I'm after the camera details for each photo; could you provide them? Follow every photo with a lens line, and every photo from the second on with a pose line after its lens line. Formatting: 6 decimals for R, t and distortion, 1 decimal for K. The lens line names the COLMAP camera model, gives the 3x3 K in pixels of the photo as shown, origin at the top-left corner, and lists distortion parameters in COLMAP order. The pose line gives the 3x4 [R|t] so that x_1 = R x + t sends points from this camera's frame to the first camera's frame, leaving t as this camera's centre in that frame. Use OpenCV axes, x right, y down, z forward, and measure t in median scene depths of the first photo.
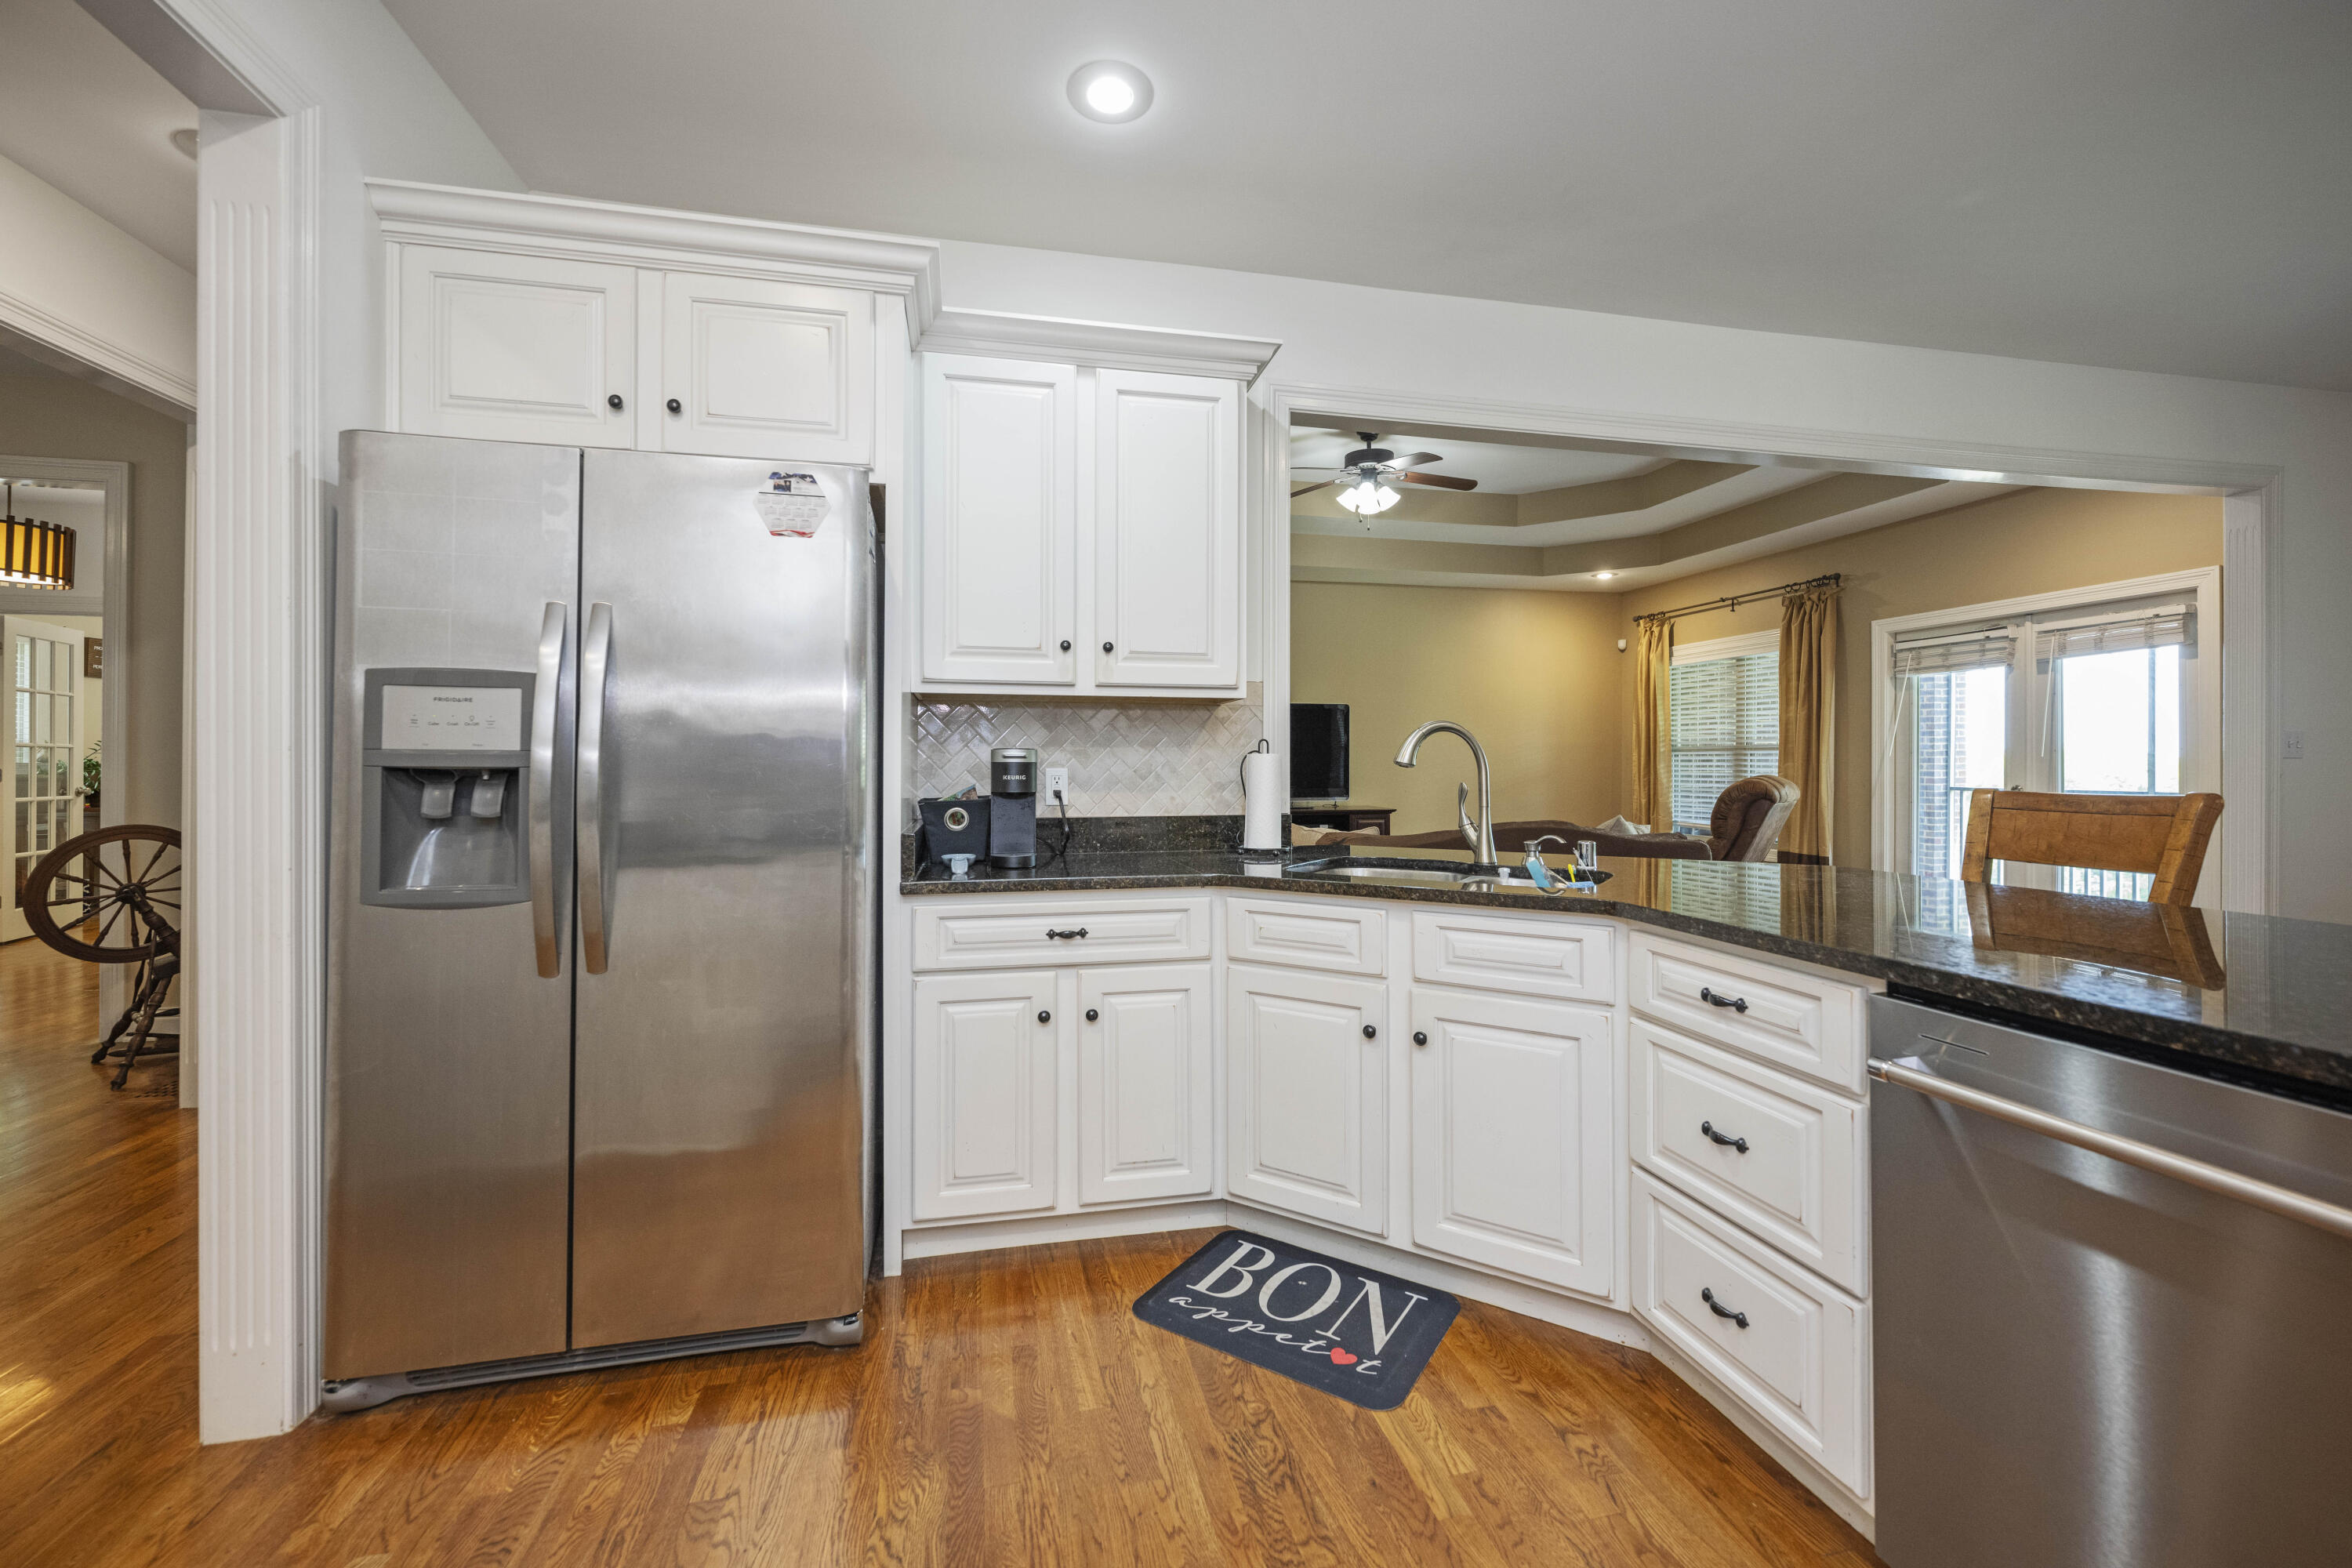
lens RADIAL K [[953.2, 0, 1174.3], [0, 953.2, 761.3], [0, 0, 1]] dist [0.002189, -0.000265]
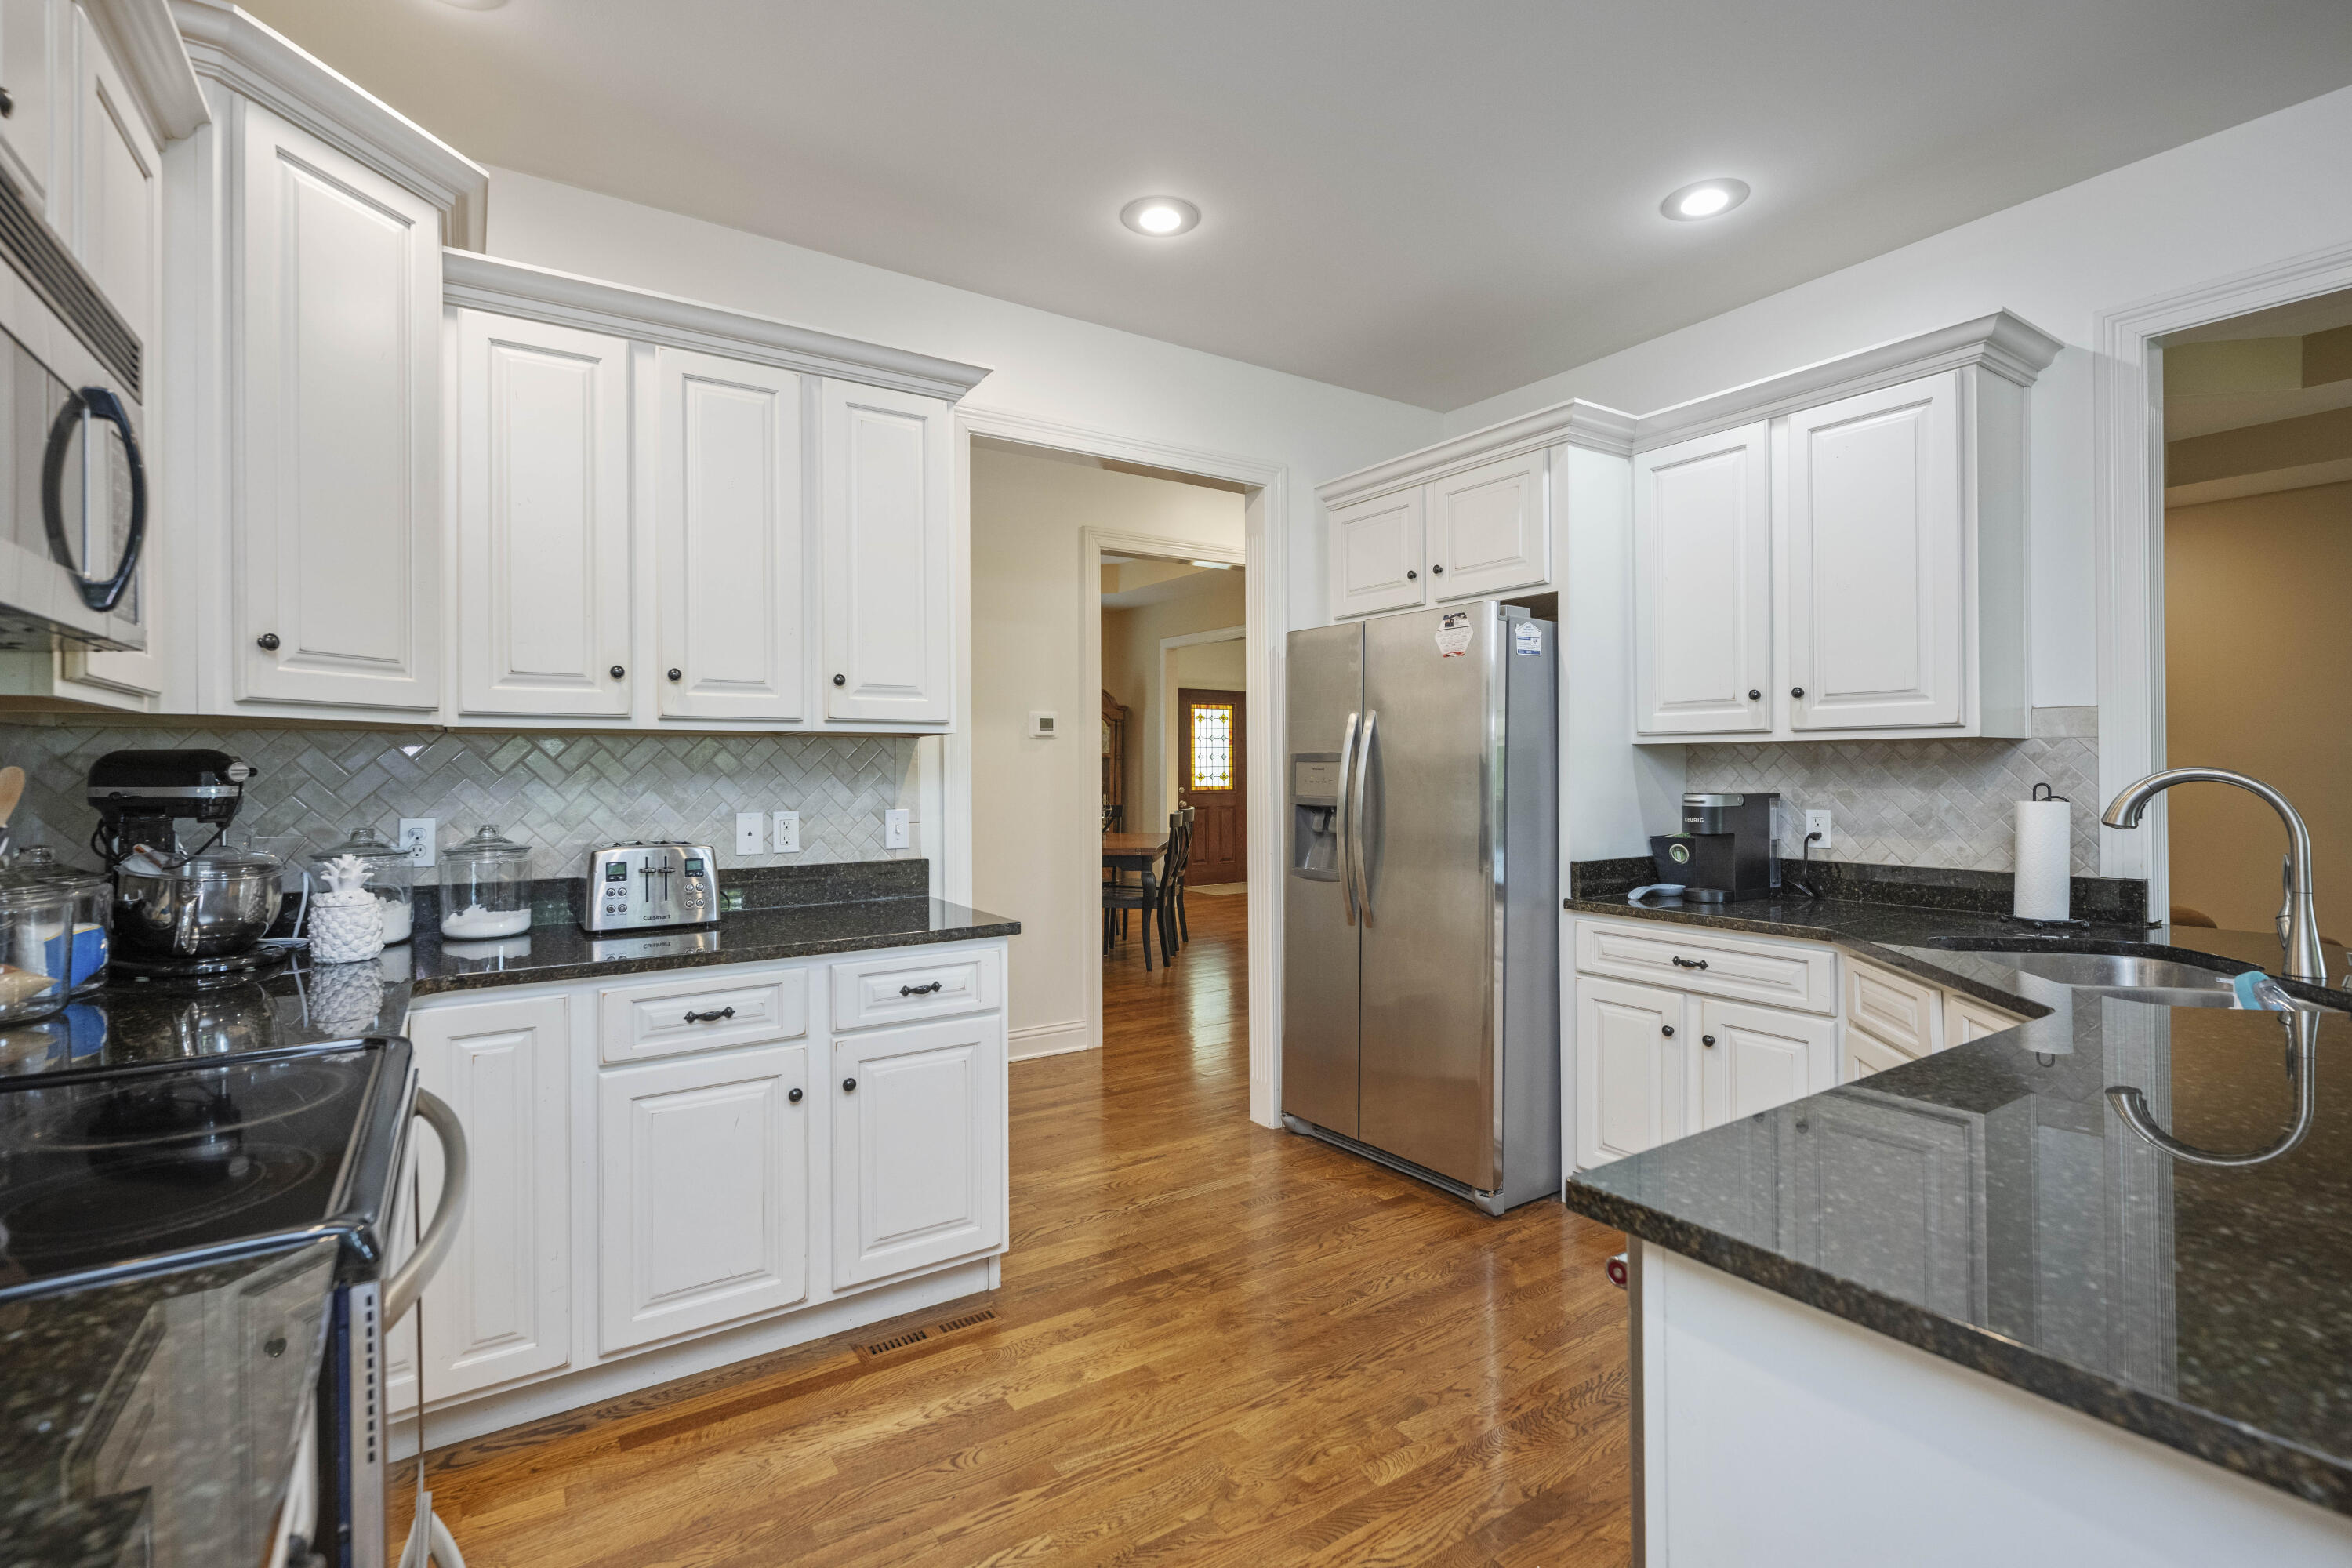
lens RADIAL K [[1073.8, 0, 1162.0], [0, 1073.8, 768.7], [0, 0, 1]] dist [0.002131, -0.000280]
pose [[0.355000, -0.001945, -0.934864, 0.690819], [0.009825, 0.999950, 0.001650, -0.045325], [0.934815, -0.009771, 0.355002, -0.018438]]
